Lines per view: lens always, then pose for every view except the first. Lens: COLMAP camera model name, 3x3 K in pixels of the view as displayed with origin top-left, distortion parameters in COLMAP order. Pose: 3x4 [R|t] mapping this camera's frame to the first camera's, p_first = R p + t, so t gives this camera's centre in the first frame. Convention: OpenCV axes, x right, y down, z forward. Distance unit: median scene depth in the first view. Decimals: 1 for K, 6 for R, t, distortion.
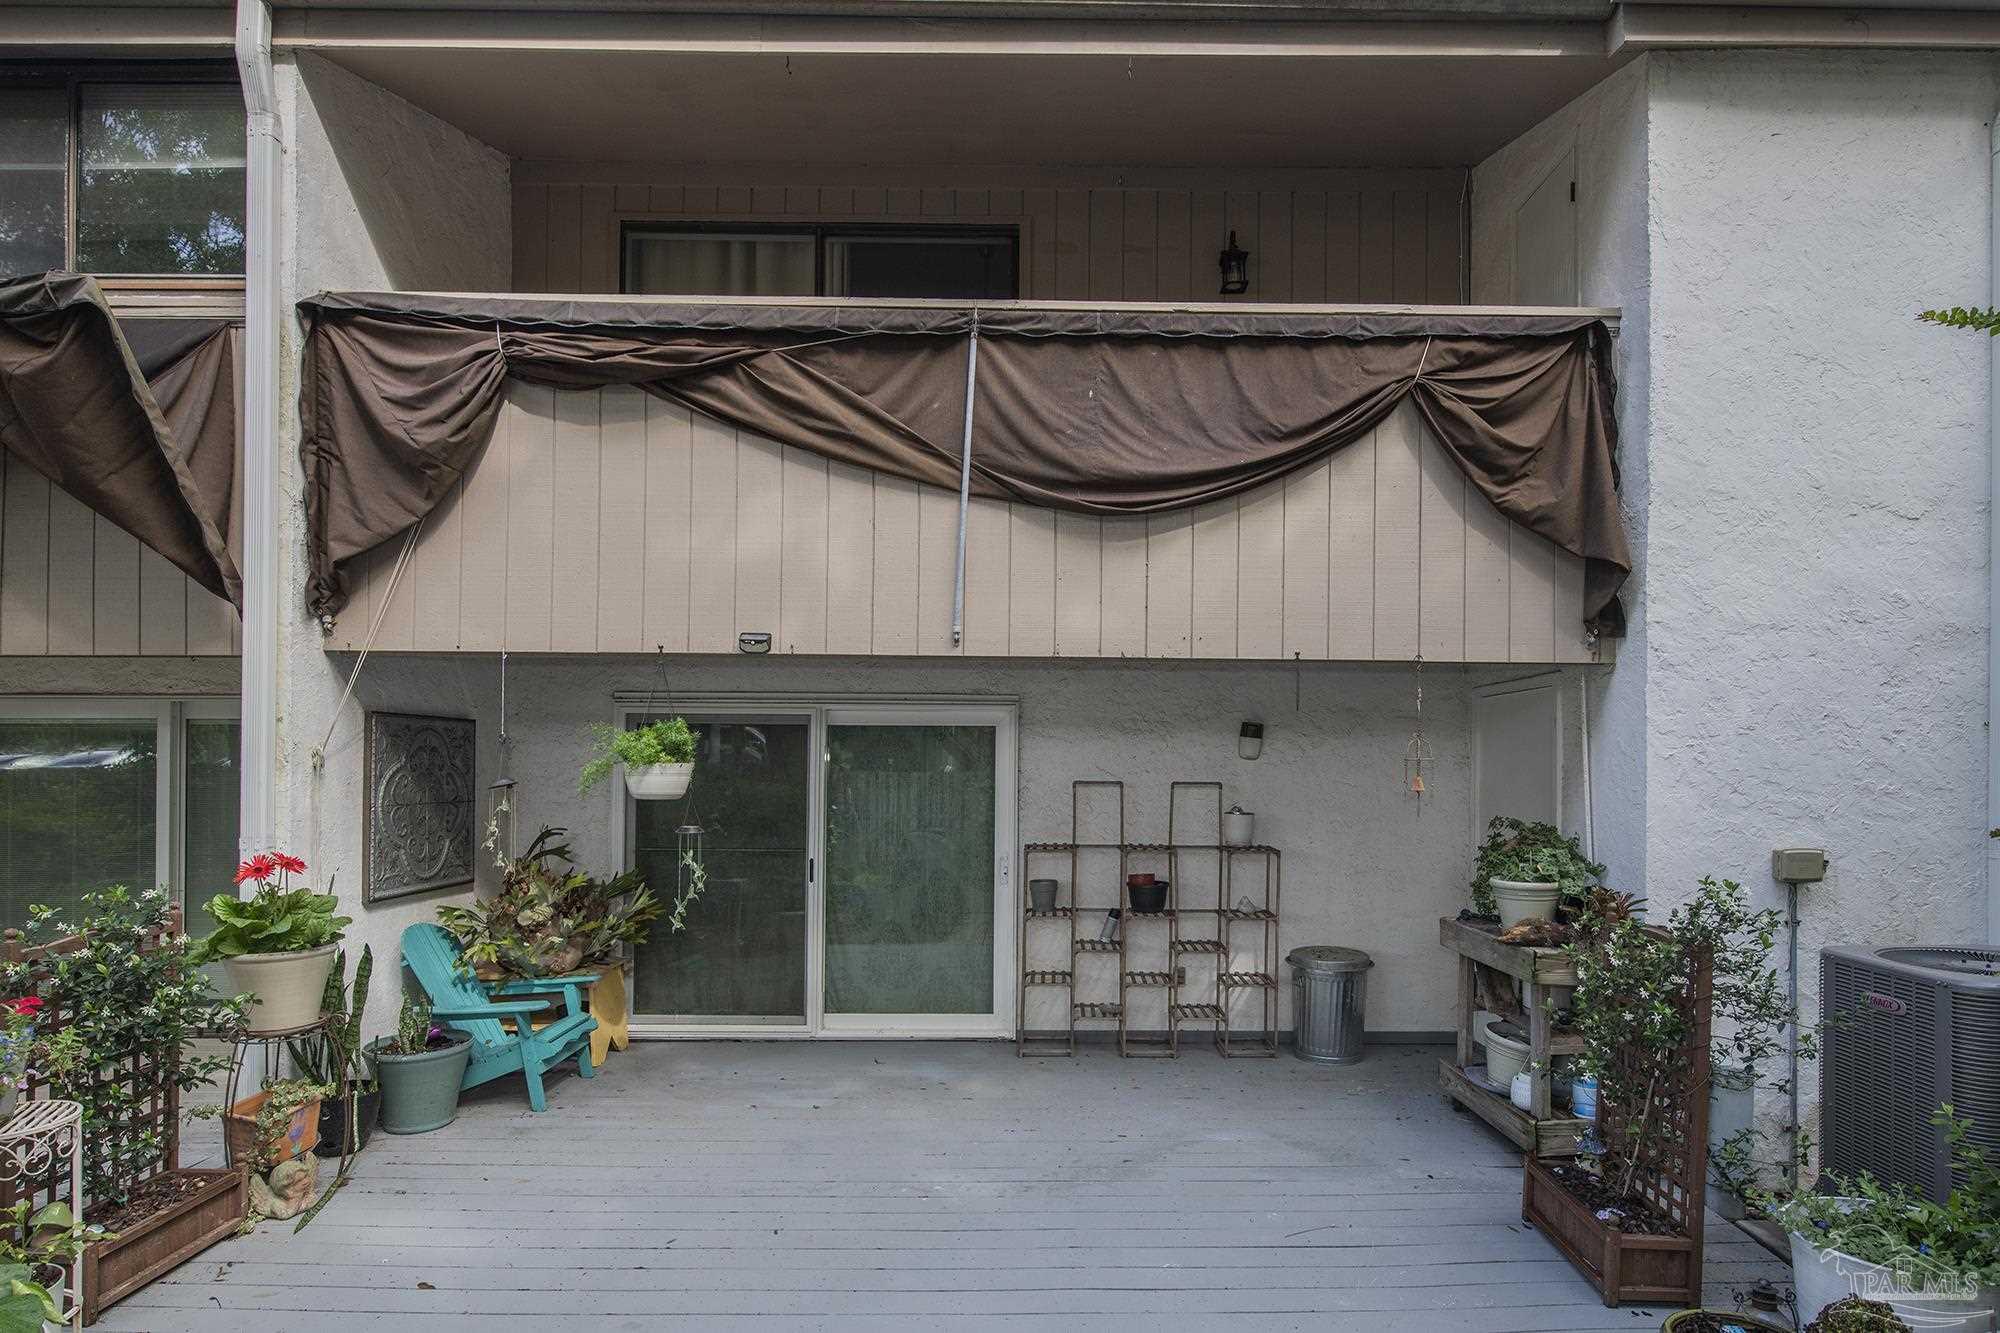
lens RADIAL K [[1095.8, 0, 998.9], [0, 1095.8, 769.4], [0, 0, 1]] dist [0.000060, 0.000263]
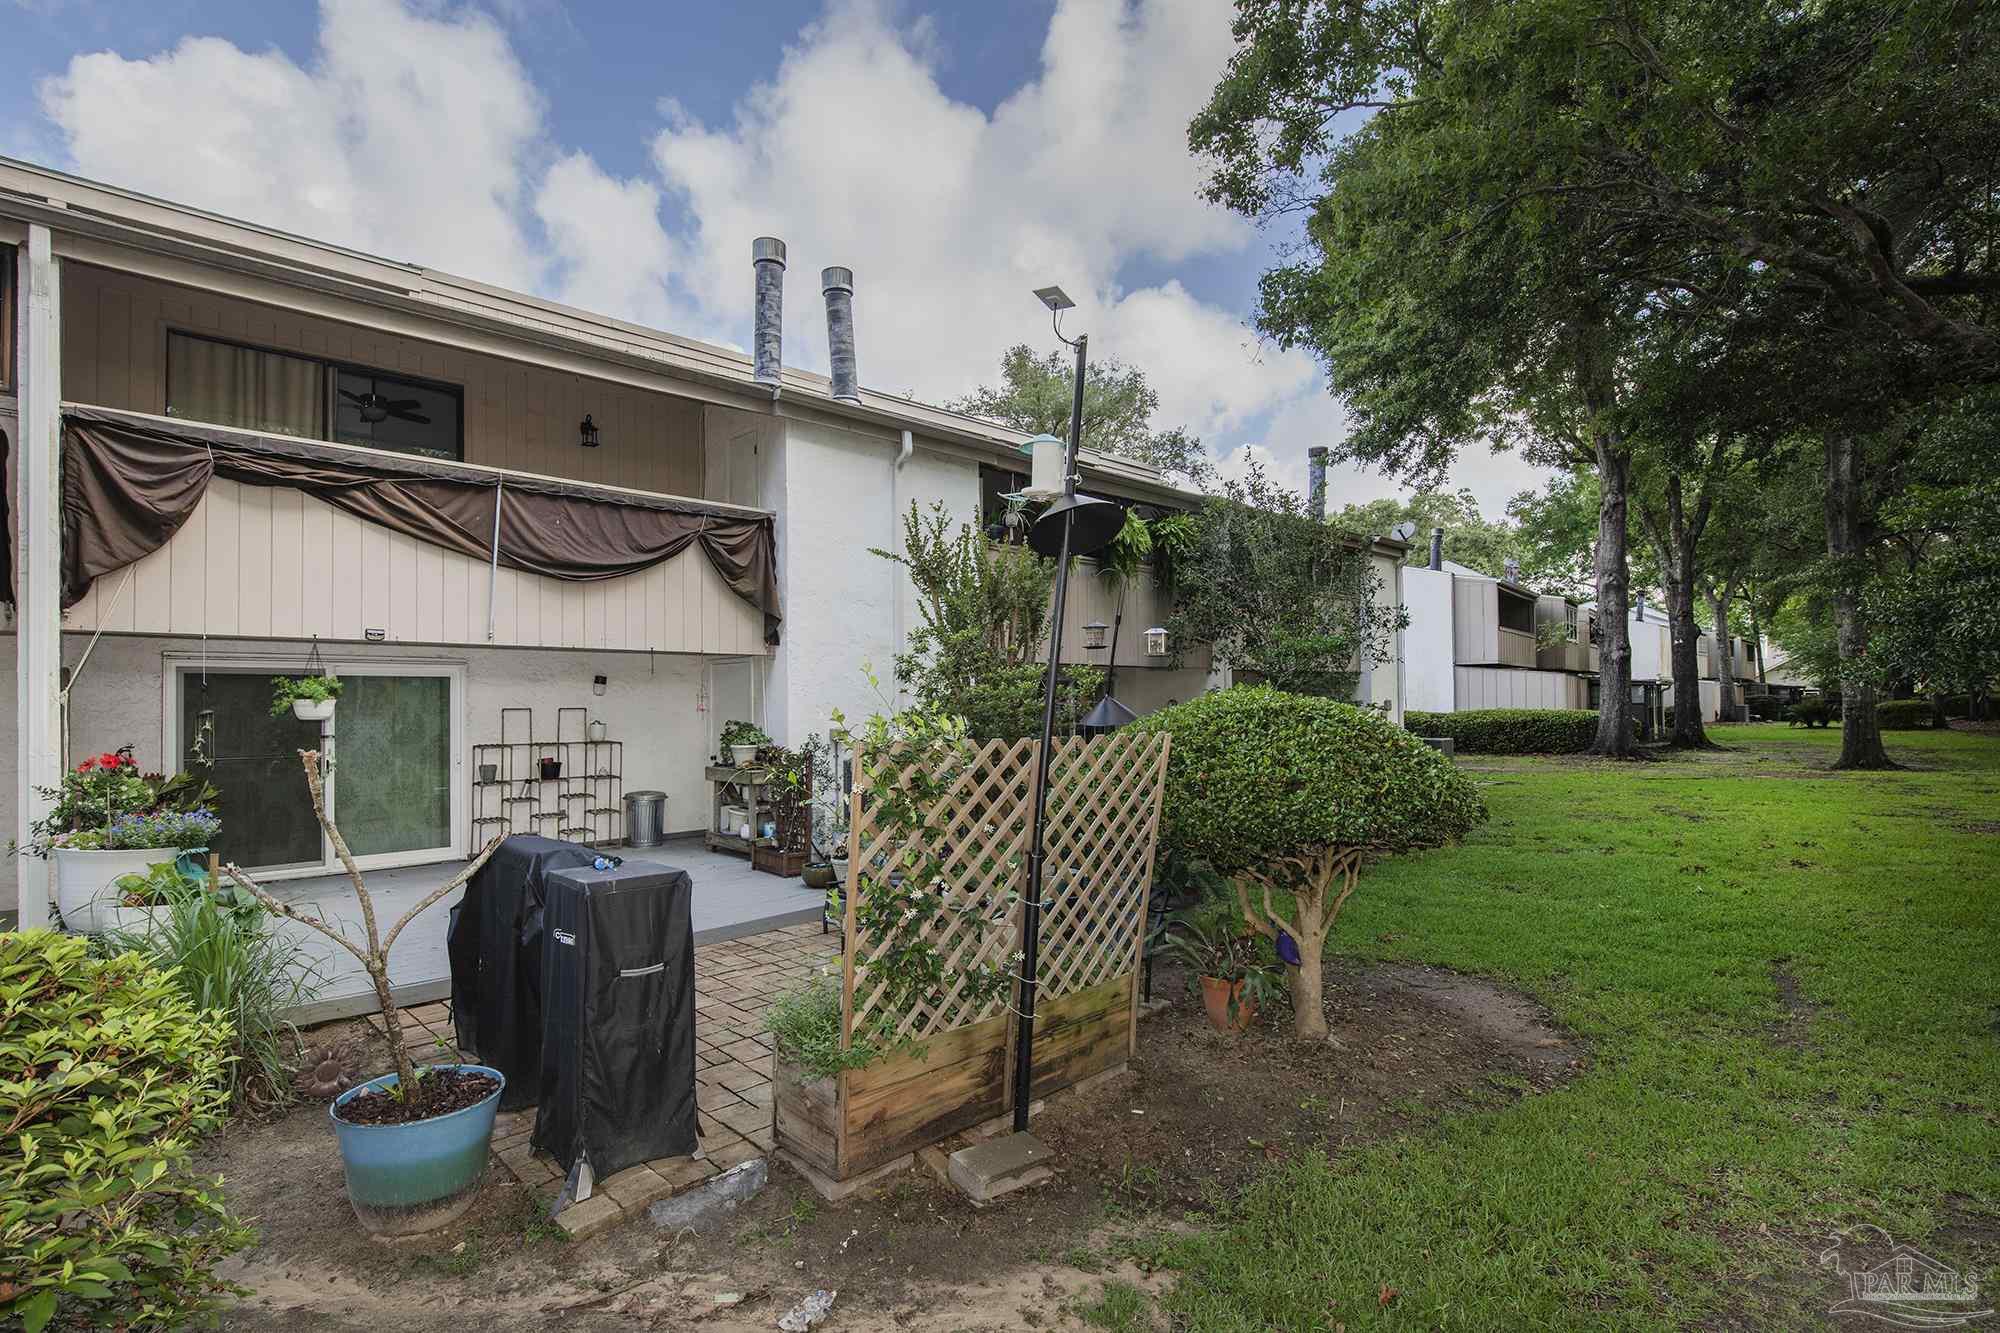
lens RADIAL K [[1014.7, 0, 992.6], [0, 1014.7, 689.8], [0, 0, 1]] dist [-0.004478, -0.000780]
pose [[0.720175, -0.001766, 0.693790, -0.663167], [0.012774, 0.999861, -0.010715, 0.010733], [-0.693675, 0.016579, 0.720097, -0.970647]]
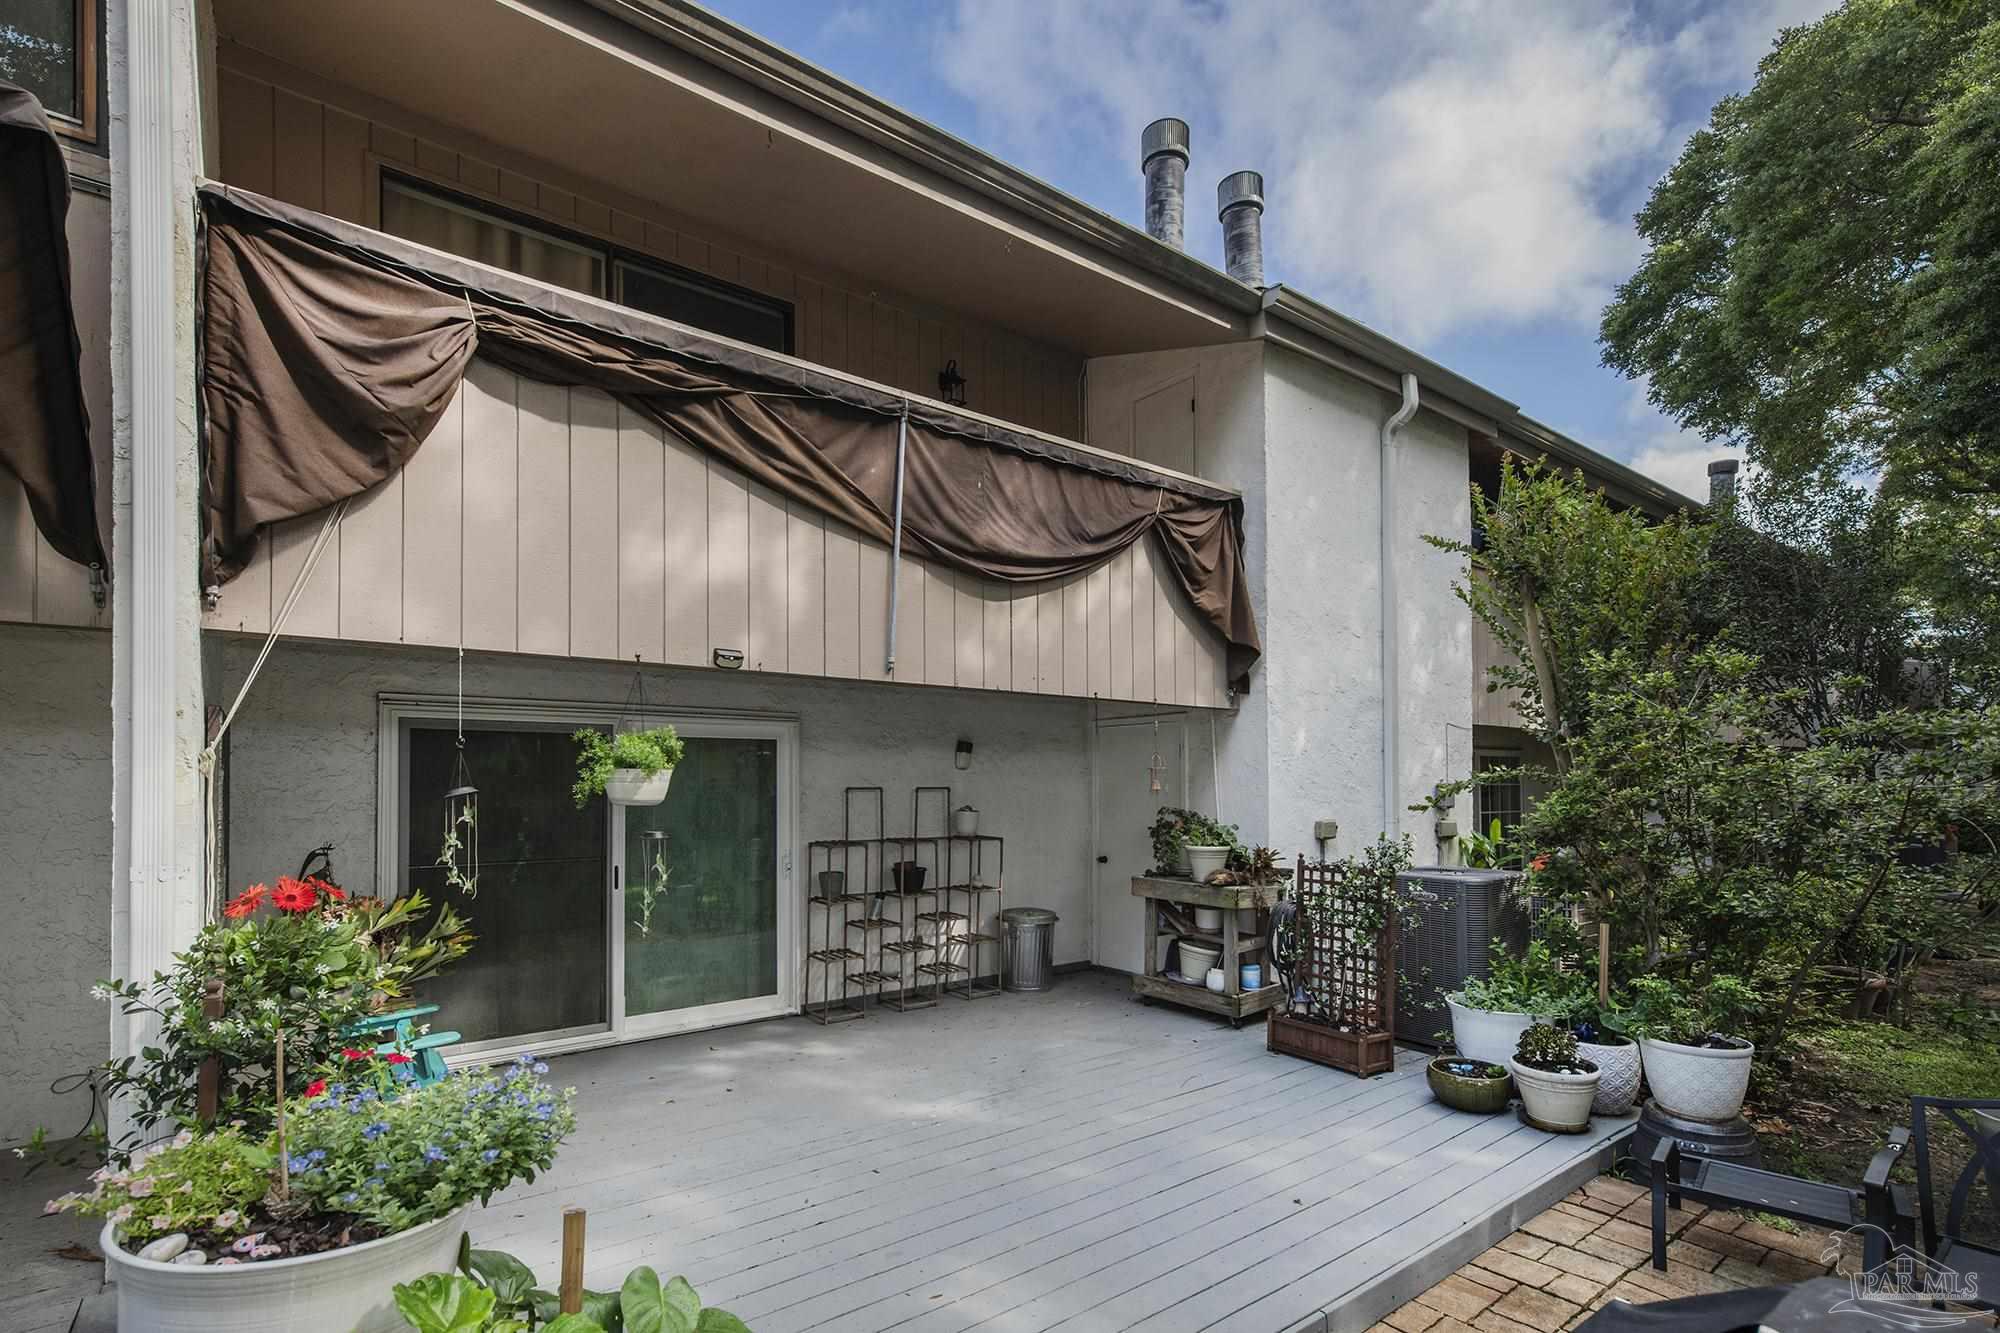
lens RADIAL K [[983.7, 0, 1003.1], [0, 983.7, 770.9], [0, 0, 1]] dist [0.020051, 0.000262]
pose [[0.787964, 0.001296, 0.615720, -0.607429], [0.006310, 0.999928, -0.010180, 0.006455], [-0.615689, 0.011907, 0.787900, 0.070318]]
